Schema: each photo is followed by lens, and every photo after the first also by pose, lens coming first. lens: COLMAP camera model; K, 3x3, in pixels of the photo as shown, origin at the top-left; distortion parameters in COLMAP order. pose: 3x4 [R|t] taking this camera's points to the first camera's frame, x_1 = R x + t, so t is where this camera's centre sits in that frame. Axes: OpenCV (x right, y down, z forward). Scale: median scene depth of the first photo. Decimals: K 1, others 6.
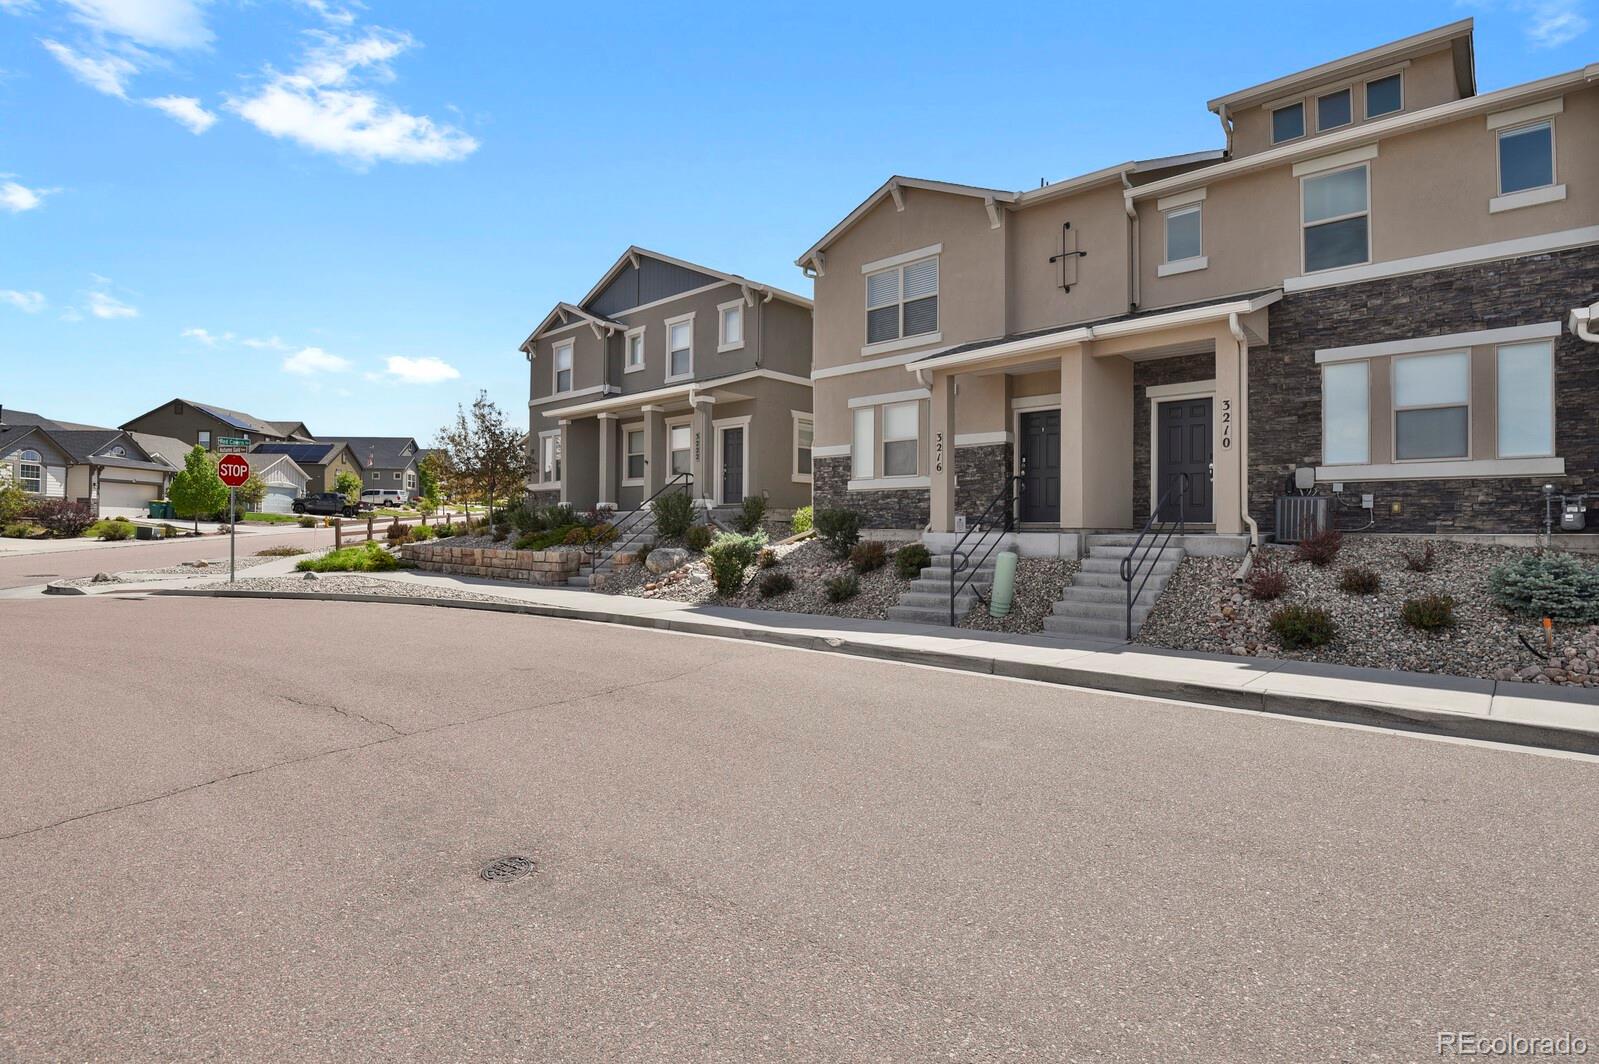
lens RADIAL K [[780.4, 0, 808.9], [0, 780.4, 527.1], [0, 0, 1]] dist [-0.022128, -0.004622]
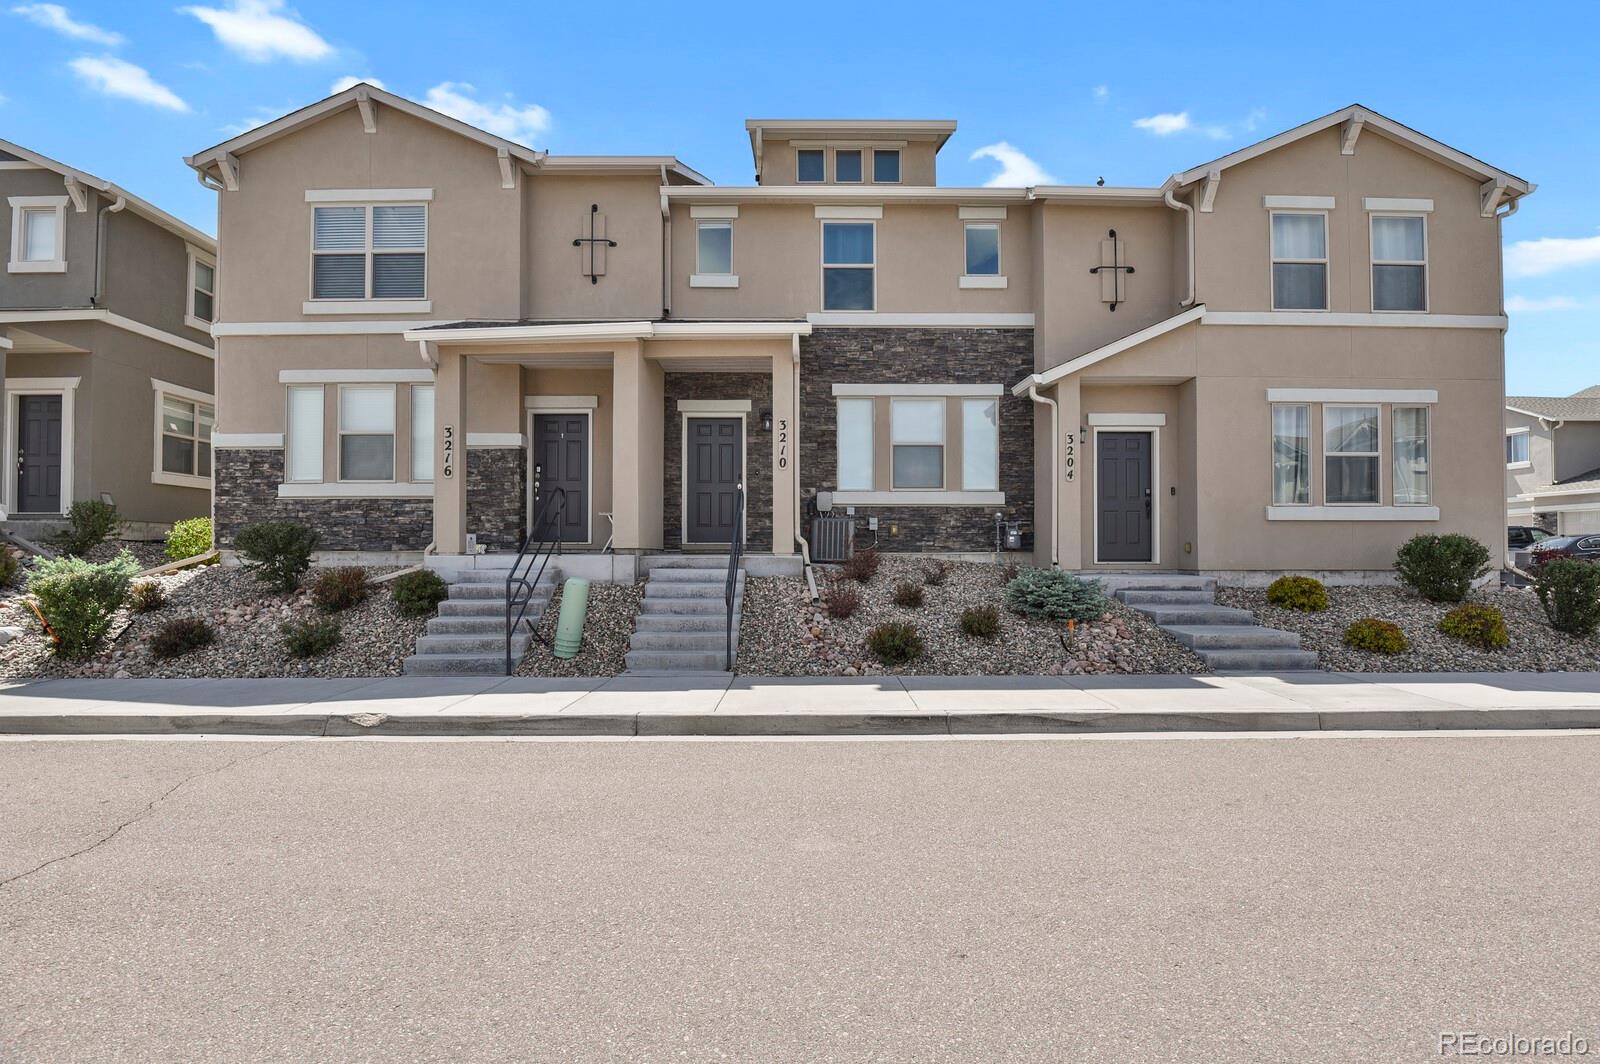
lens RADIAL K [[787.6, 0, 794.3], [0, 787.6, 549.3], [0, 0, 1]] dist [-0.018703, -0.006205]
pose [[0.736523, -0.002027, 0.676409, -0.130809], [0.002319, 0.999997, 0.000472, 0.002381], [-0.676408, 0.001221, 0.736526, 0.228899]]
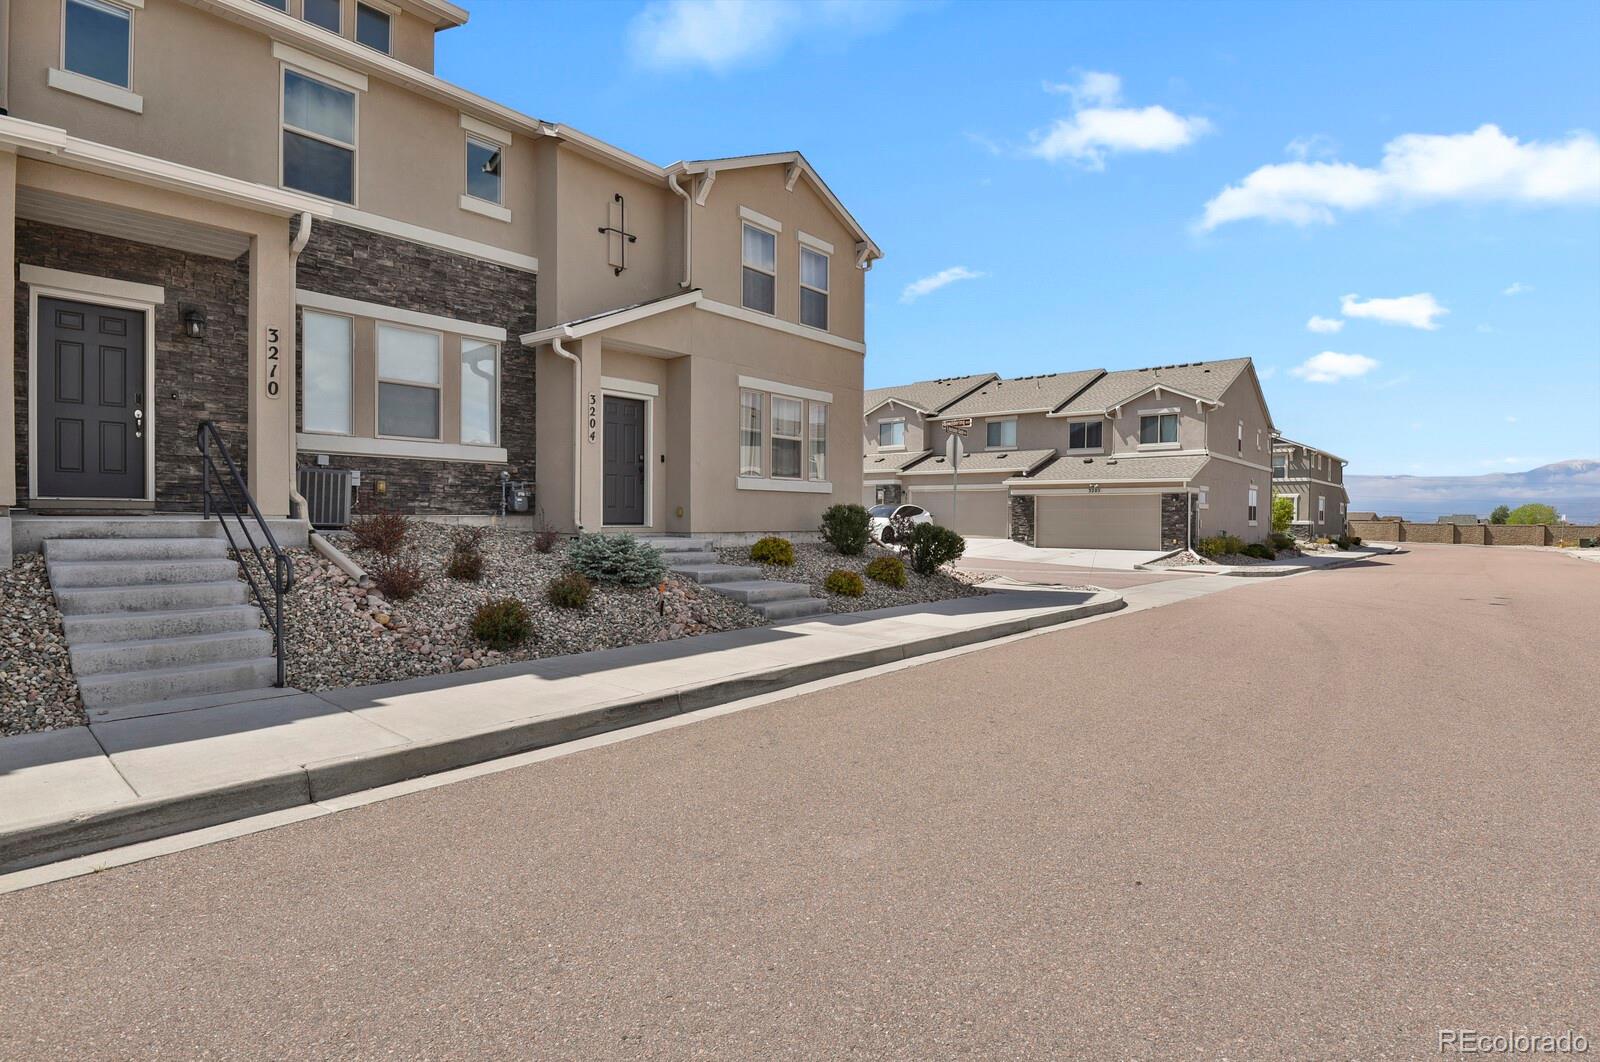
lens RADIAL K [[803.2, 0, 787.5], [0, 803.2, 535.5], [0, 0, 1]] dist [-0.020378, -0.007819]
pose [[-0.032151, -0.029086, 0.999060, -0.201533], [-0.009639, 0.999539, 0.028790, 0.001006], [-0.999437, -0.008704, -0.032416, 0.519765]]
